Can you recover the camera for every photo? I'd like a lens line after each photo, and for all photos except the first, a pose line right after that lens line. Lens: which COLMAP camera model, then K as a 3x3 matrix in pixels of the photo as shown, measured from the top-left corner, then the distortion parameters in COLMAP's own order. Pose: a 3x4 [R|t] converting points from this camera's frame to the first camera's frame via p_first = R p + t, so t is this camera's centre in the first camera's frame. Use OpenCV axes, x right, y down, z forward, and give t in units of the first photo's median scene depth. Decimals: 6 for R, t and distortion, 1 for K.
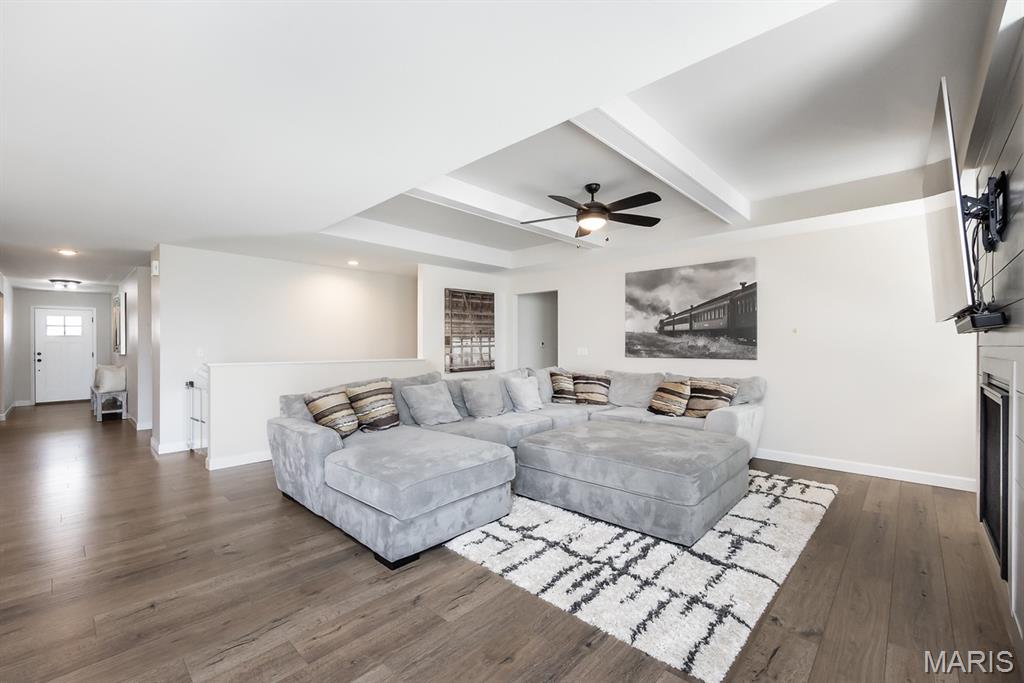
lens RADIAL K [[426.5, 0, 467.3], [0, 426.5, 345.6], [0, 0, 1]] dist [-0.006875, -0.000330]
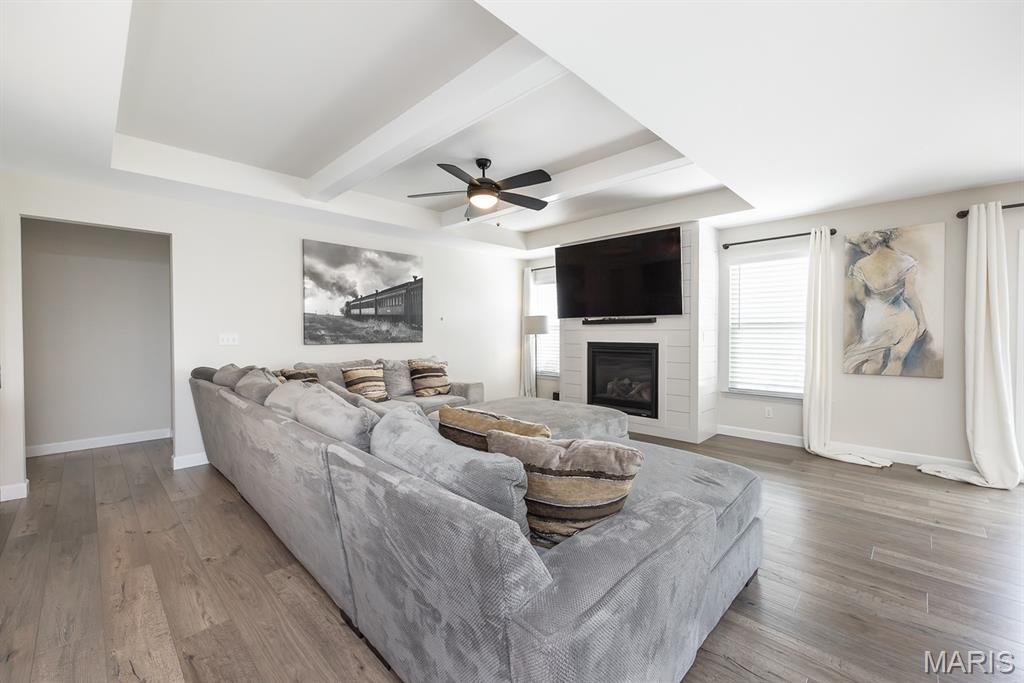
lens RADIAL K [[412.5, 0, 506.4], [0, 412.5, 336.1], [0, 0, 1]] dist [-0.008239, 0.000706]
pose [[-0.037861, -0.016090, 0.999153, -0.433198], [-0.000706, 0.999871, 0.016075, -0.002190], [-0.999283, -0.000097, -0.037868, 0.698065]]
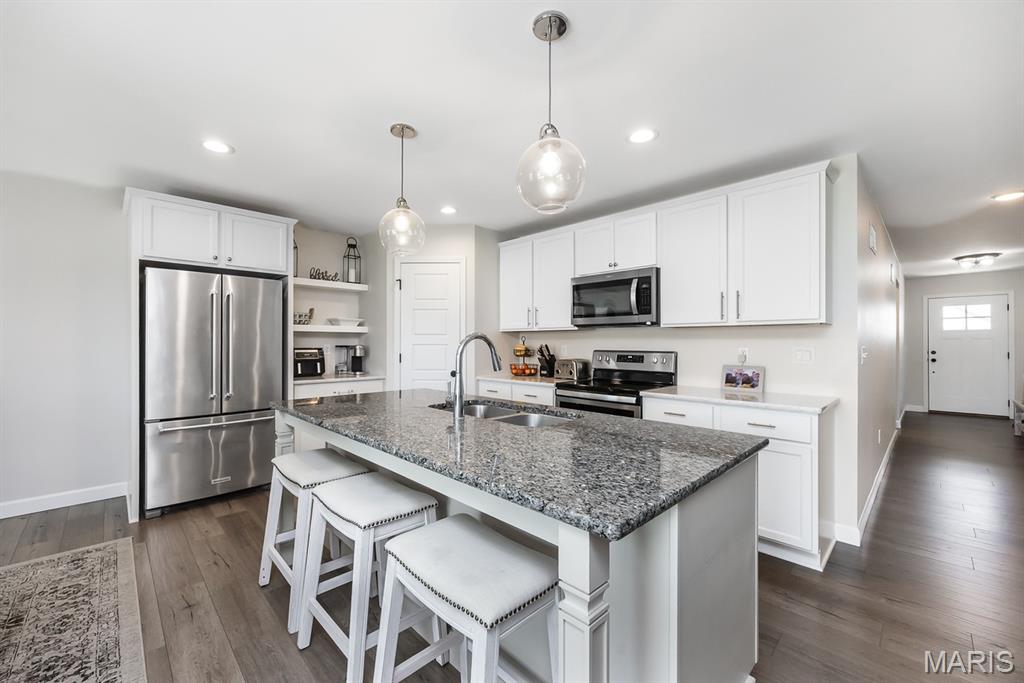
lens RADIAL K [[412.5, 0, 490.0], [0, 412.5, 341.3], [0, 0, 1]] dist [-0.008239, 0.000706]
pose [[-0.013353, -0.001471, -0.999910, -0.298825], [-0.002100, 0.999997, -0.001443, 0.000625], [0.999909, 0.002081, -0.013356, 0.208384]]
